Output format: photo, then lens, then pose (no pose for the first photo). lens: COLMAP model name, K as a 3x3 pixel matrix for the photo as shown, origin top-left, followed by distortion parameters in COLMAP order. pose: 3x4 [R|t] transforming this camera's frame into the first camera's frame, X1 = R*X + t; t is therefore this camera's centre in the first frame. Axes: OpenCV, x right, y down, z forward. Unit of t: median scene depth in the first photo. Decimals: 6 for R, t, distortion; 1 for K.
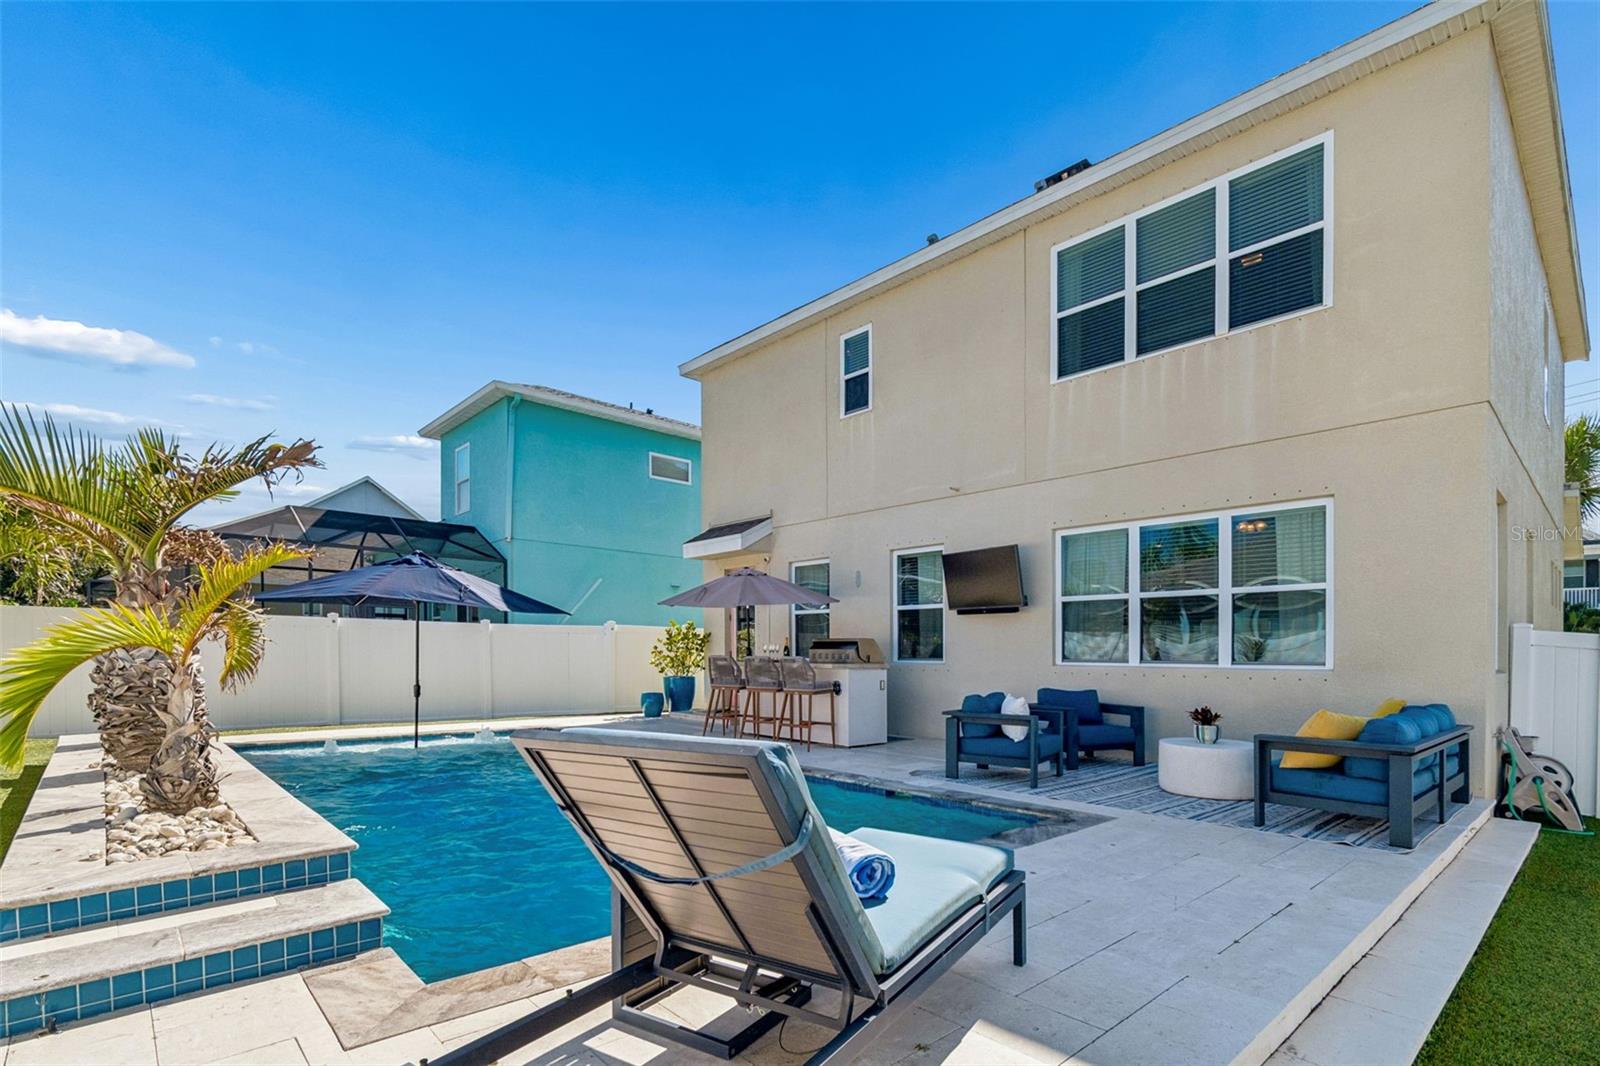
lens RADIAL K [[768.2, 0, 789.5], [0, 768.2, 653.0], [0, 0, 1]] dist [0.000260, 0.000176]
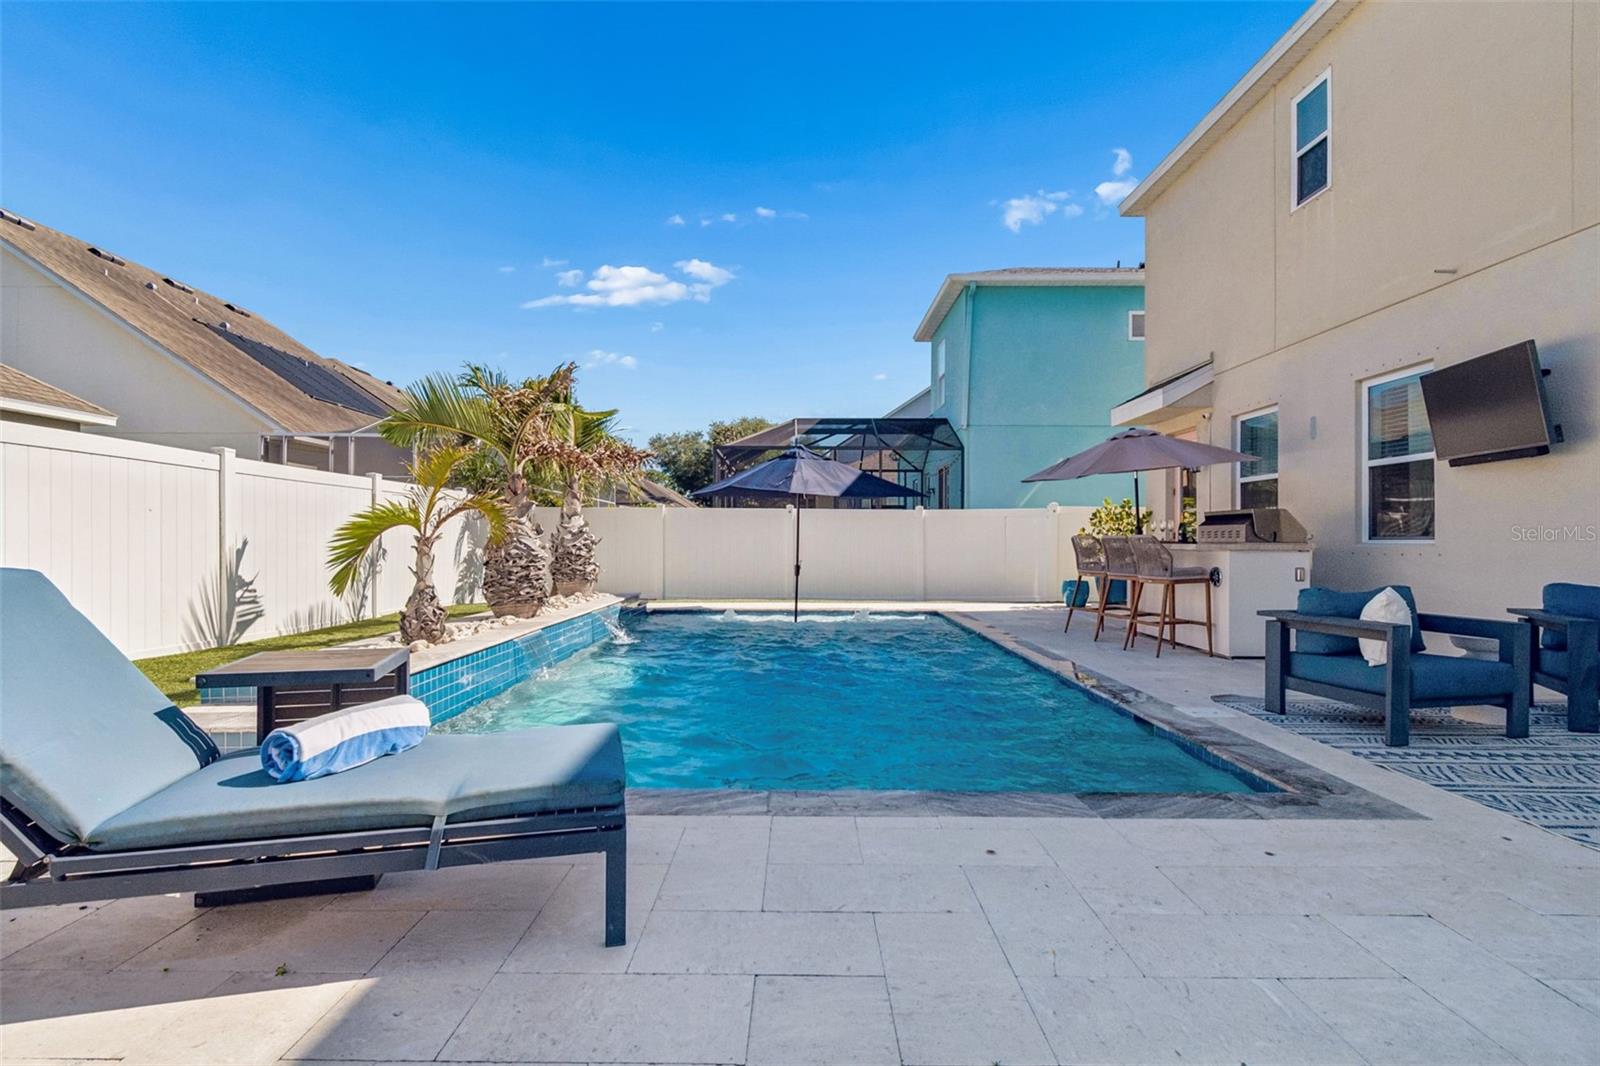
lens RADIAL K [[764.0, 0, 795.2], [0, 764.0, 539.0], [0, 0, 1]] dist [0.019570, -0.014316]
pose [[0.739283, -0.011135, -0.673303, 0.264197], [0.008092, 0.999938, -0.007652, 0.011325], [0.673346, 0.000209, 0.739327, 0.175825]]
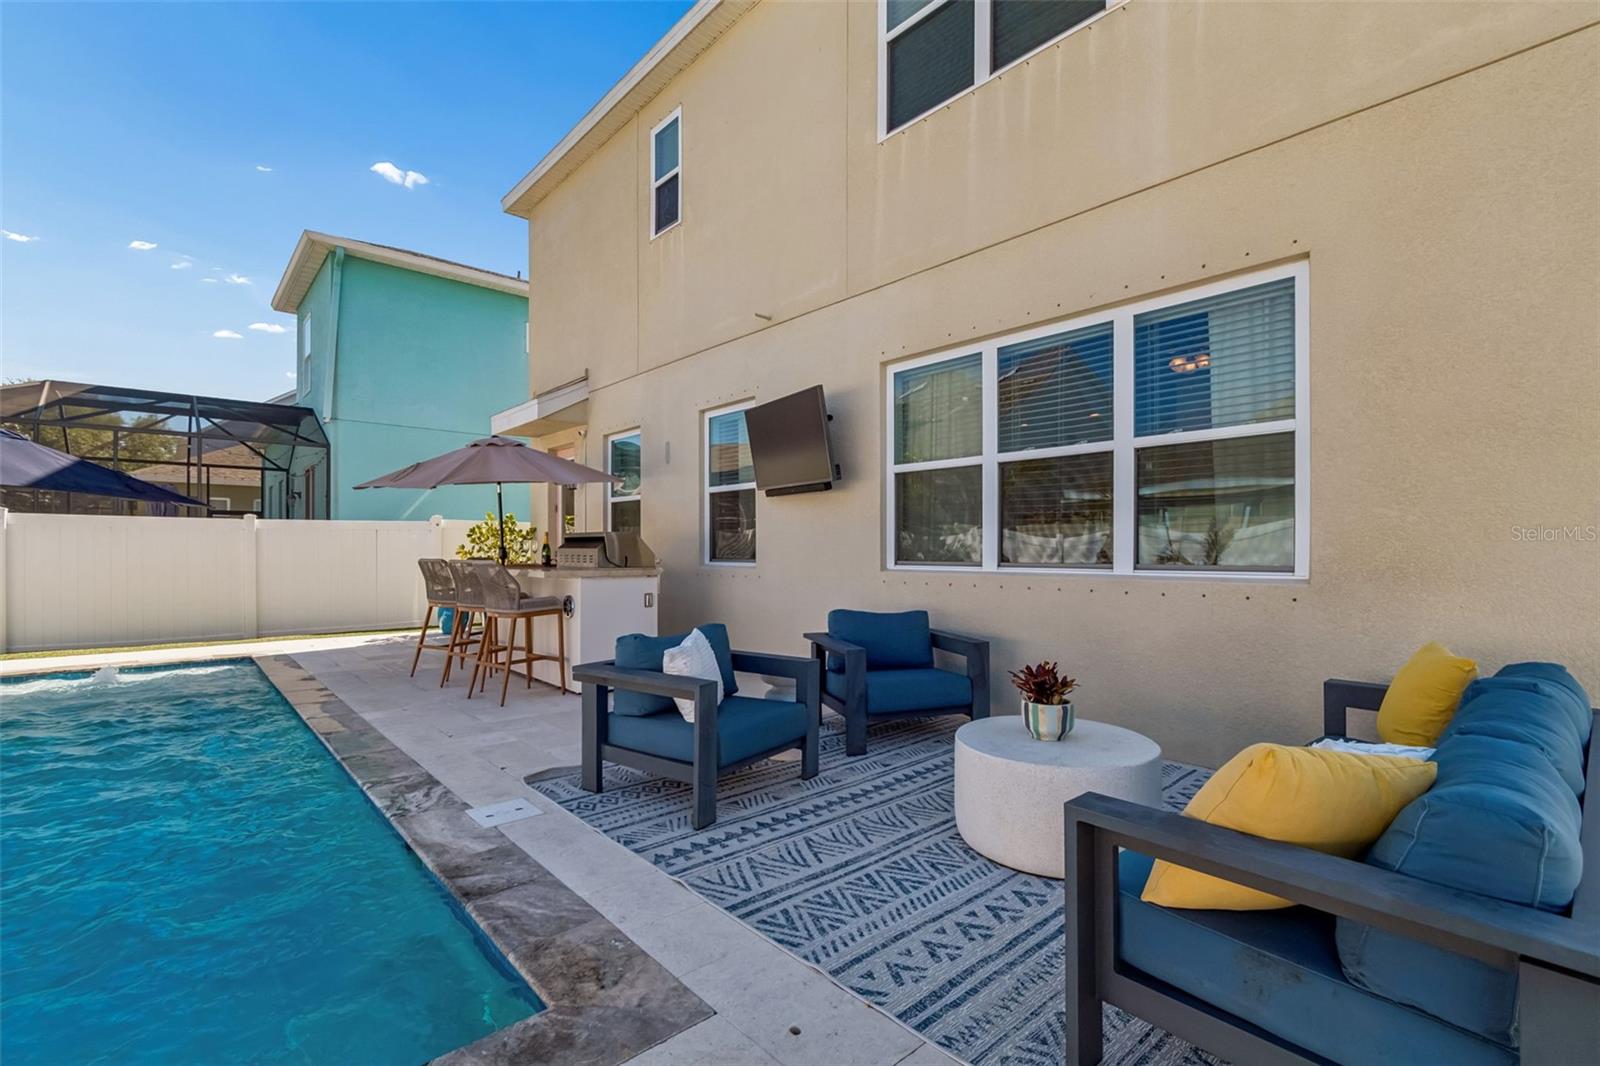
lens RADIAL K [[716.2, 0, 797.6], [0, 716.2, 556.8], [0, 0, 1]] dist [0.001011, 0.000342]
pose [[0.999917, -0.011026, -0.006725, 0.269434], [0.011110, 0.999859, 0.012616, -0.003492], [0.006585, -0.012690, 0.999898, 0.378404]]
